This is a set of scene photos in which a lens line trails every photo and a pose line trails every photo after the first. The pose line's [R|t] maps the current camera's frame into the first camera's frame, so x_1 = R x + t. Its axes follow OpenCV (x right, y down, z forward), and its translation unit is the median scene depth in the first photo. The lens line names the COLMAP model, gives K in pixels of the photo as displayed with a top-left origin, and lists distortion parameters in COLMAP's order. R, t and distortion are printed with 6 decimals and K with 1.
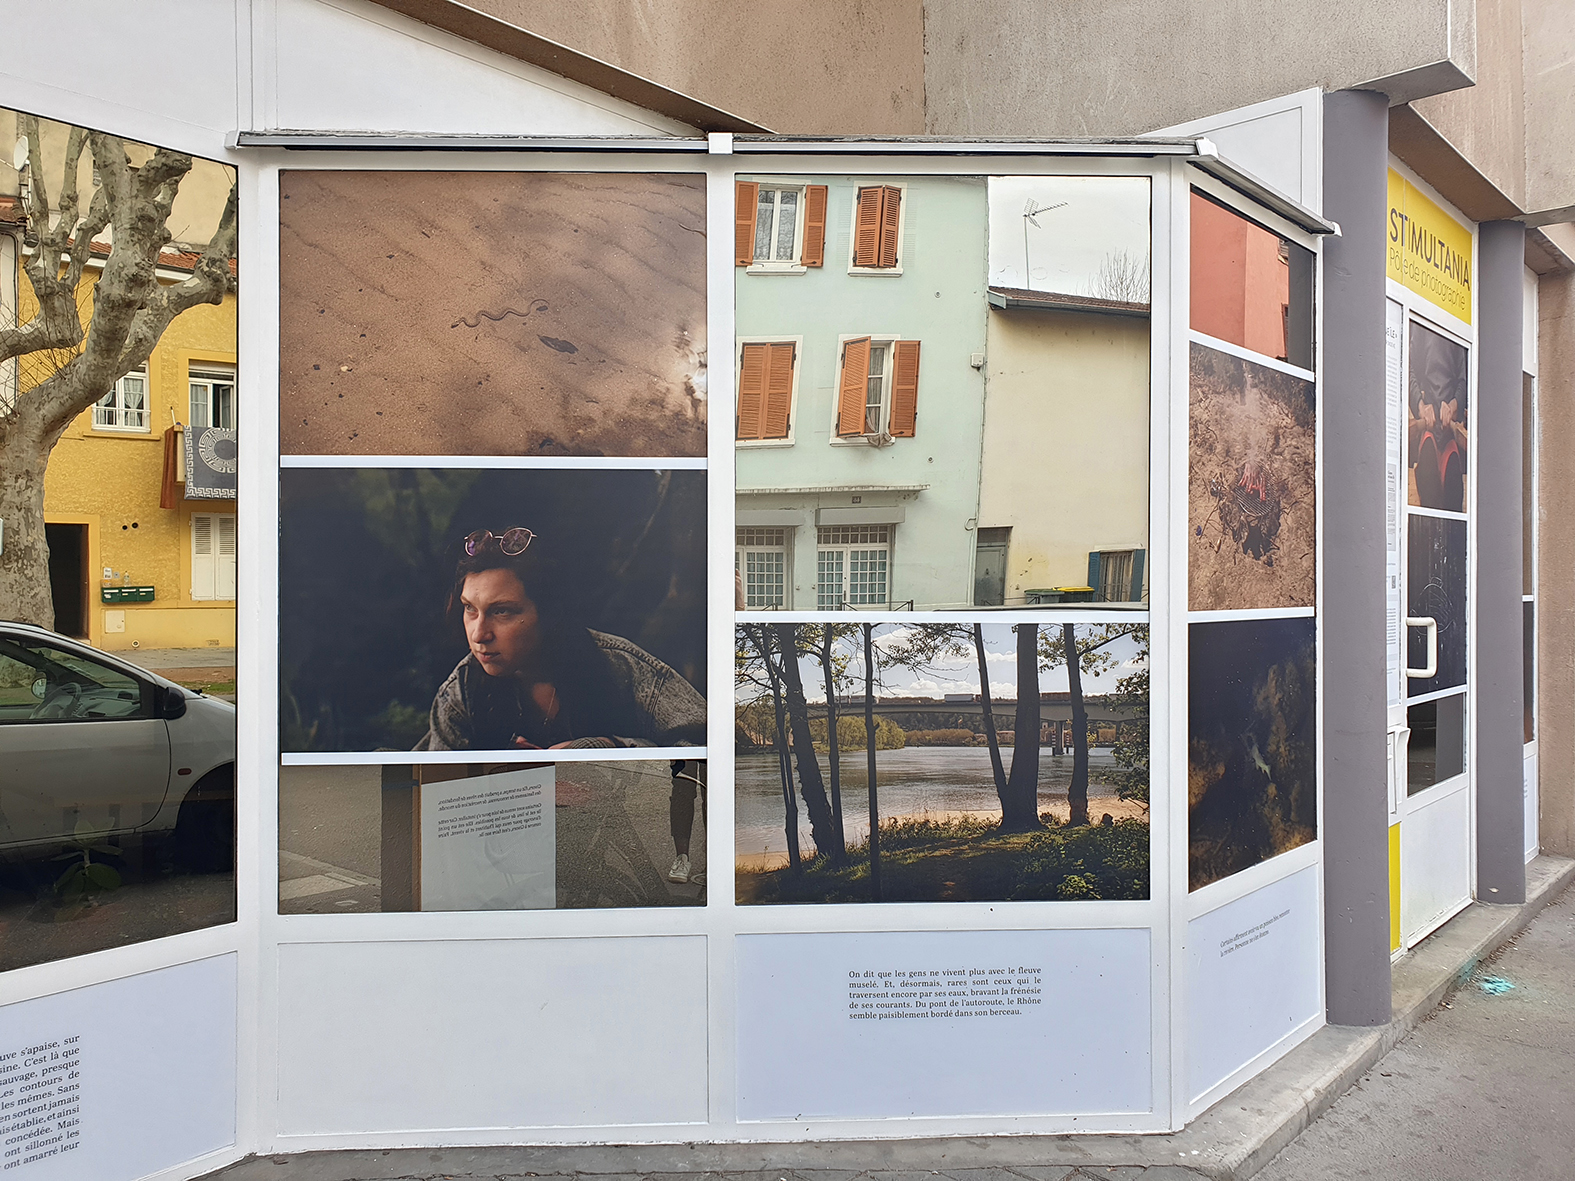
lens RADIAL K [[1233.0, 0, 788.5], [0, 1233.0, 573.7], [0, 0, 1]] dist [0.026754, 0.003310]
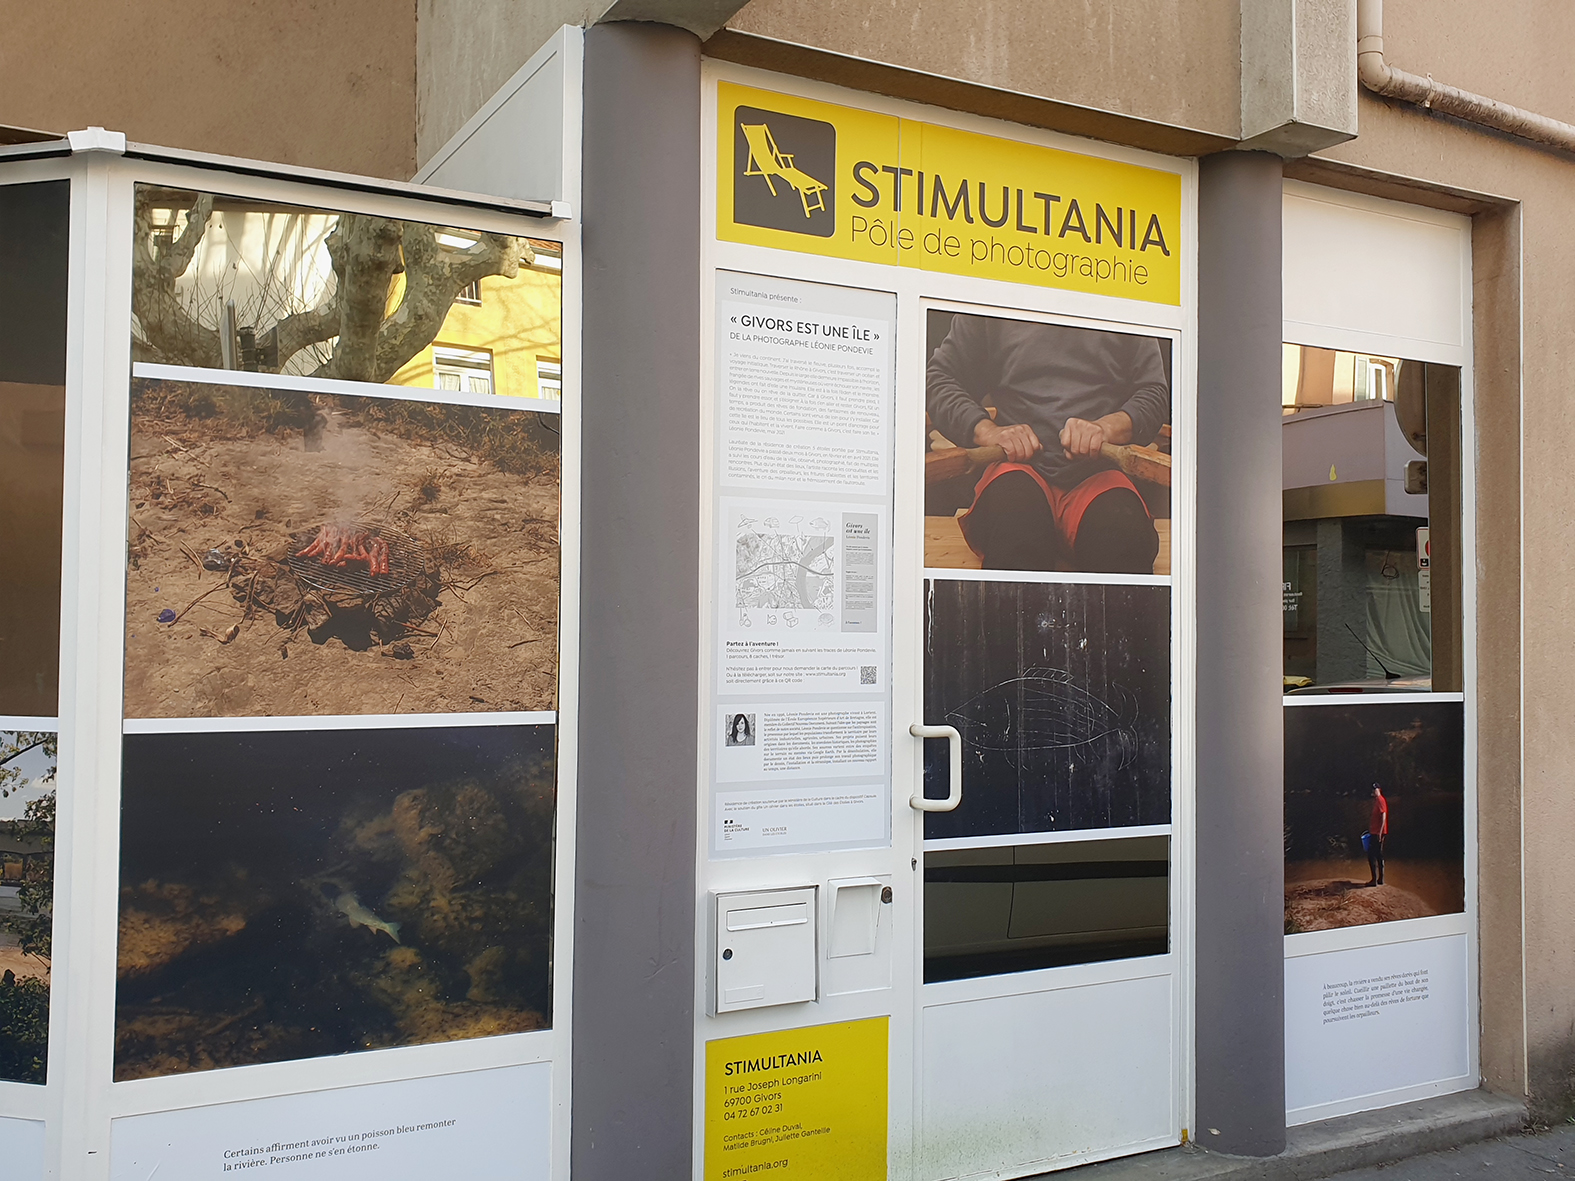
lens RADIAL K [[1489.1, 0, 787.2], [0, 1489.1, 570.4], [0, 0, 1]] dist [0.089592, -0.182161]
pose [[0.941147, -0.004066, -0.337974, 1.072164], [-0.008315, 0.999346, -0.035178, -0.034492], [0.337896, 0.035917, 0.940498, 0.246356]]
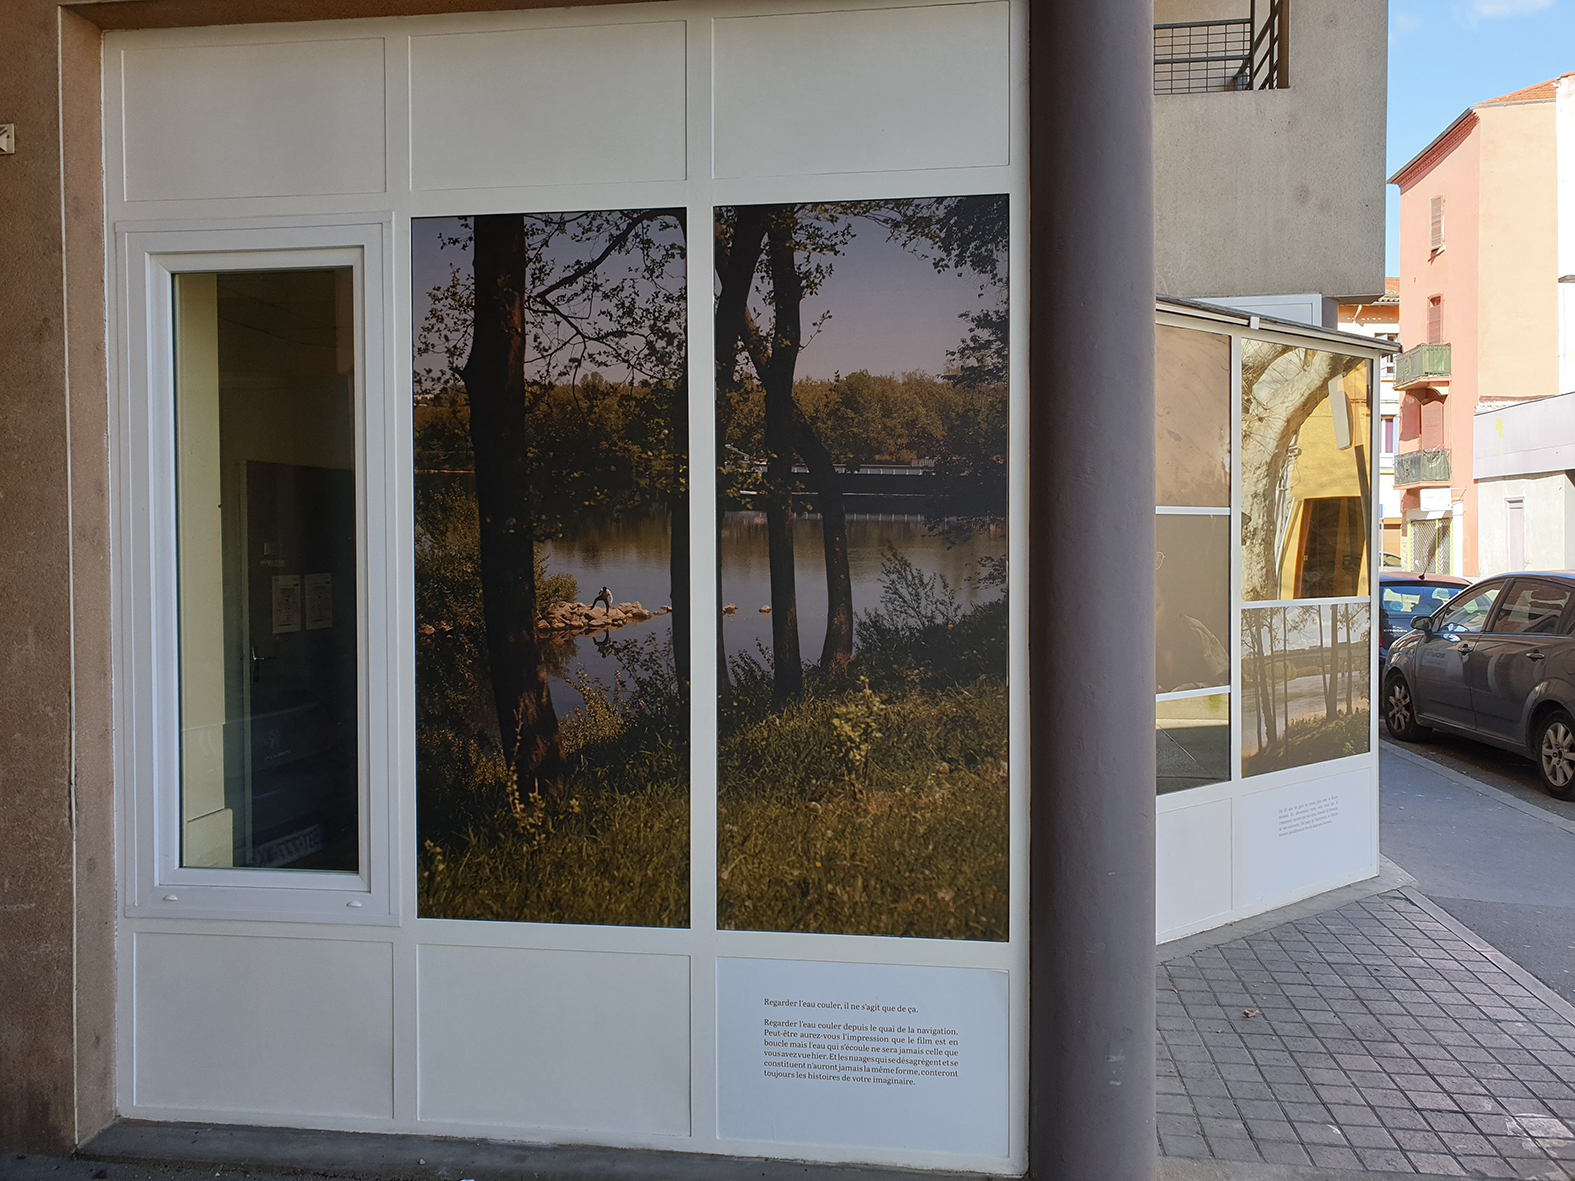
lens RADIAL K [[1220.9, 0, 789.7], [0, 1220.9, 574.1], [0, 0, 1]] dist [-0.002753, -0.001115]
pose [[0.827024, -0.014615, 0.561977, -1.455293], [0.002850, 0.999758, 0.021807, -0.044163], [-0.562160, -0.016433, 0.826865, -0.010935]]
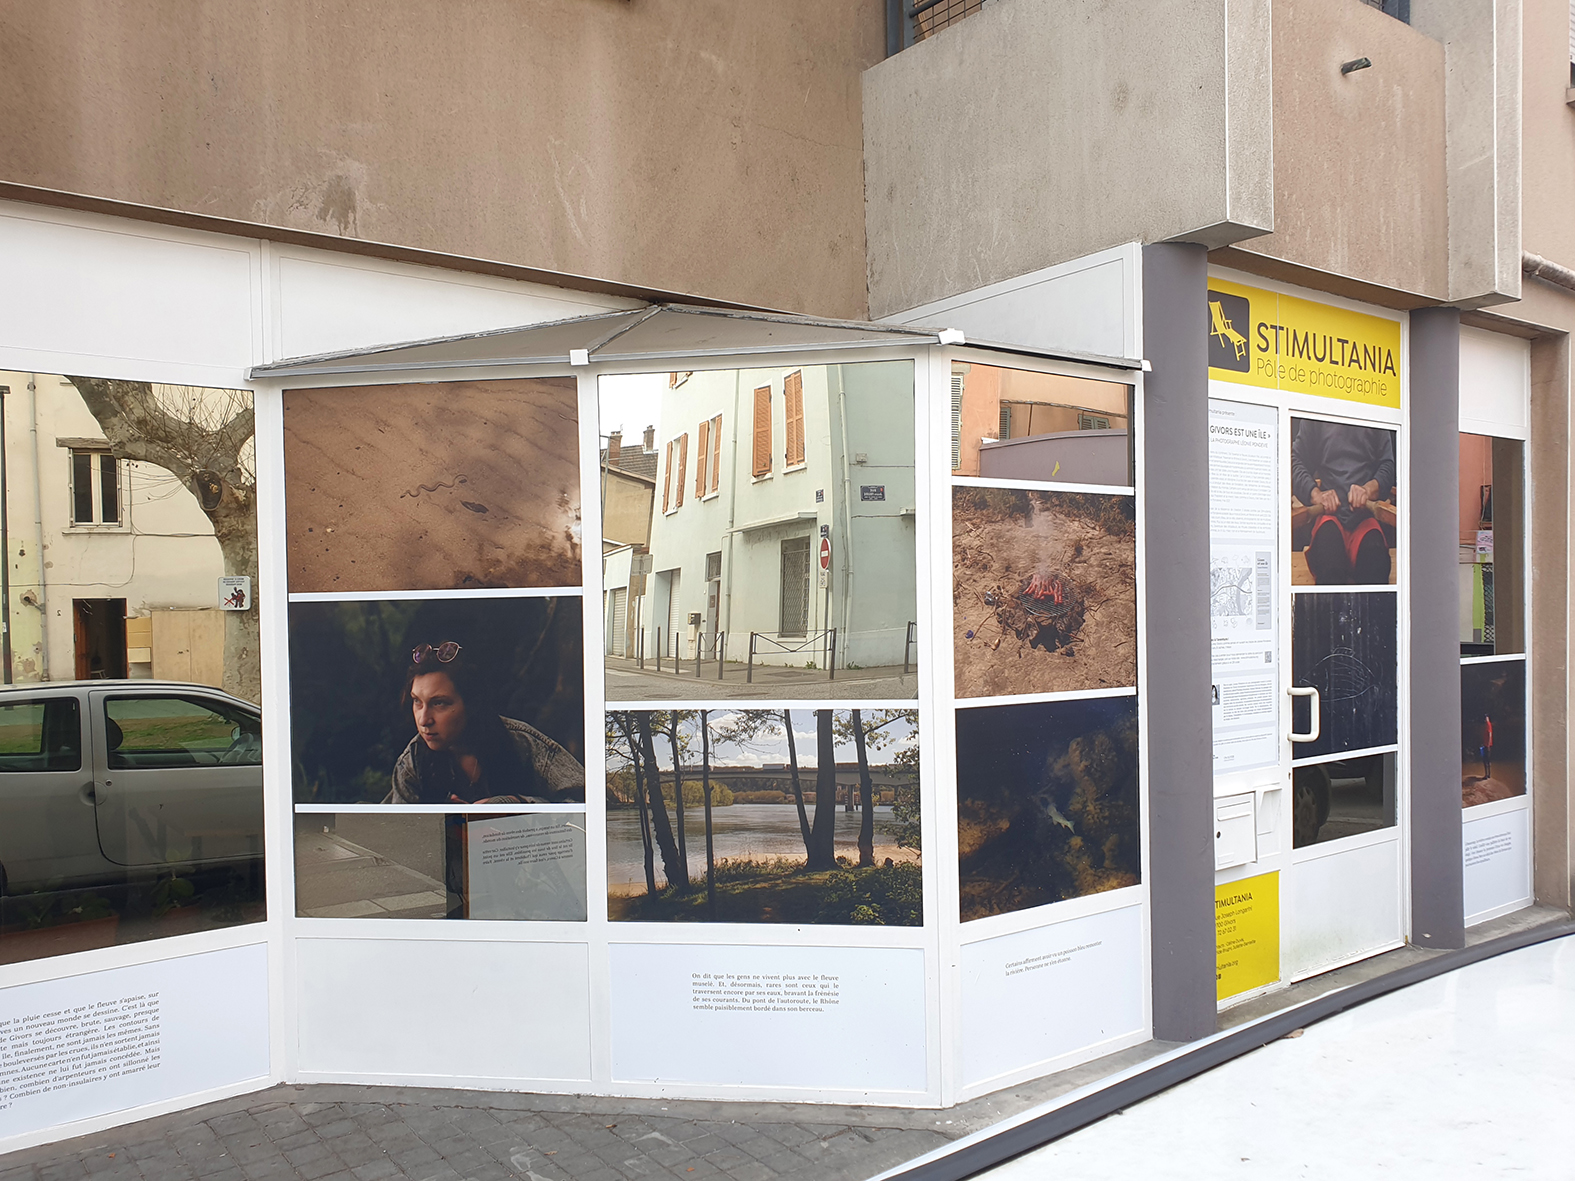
lens RADIAL K [[1270.8, 0, 786.1], [0, 1270.8, 628.0], [0, 0, 1]] dist [0.037958, -0.012751]
pose [[0.981424, -0.013248, -0.191392, 0.412075], [0.017643, 0.999618, 0.021275, -0.075161], [0.191037, -0.024256, 0.981283, -0.310226]]
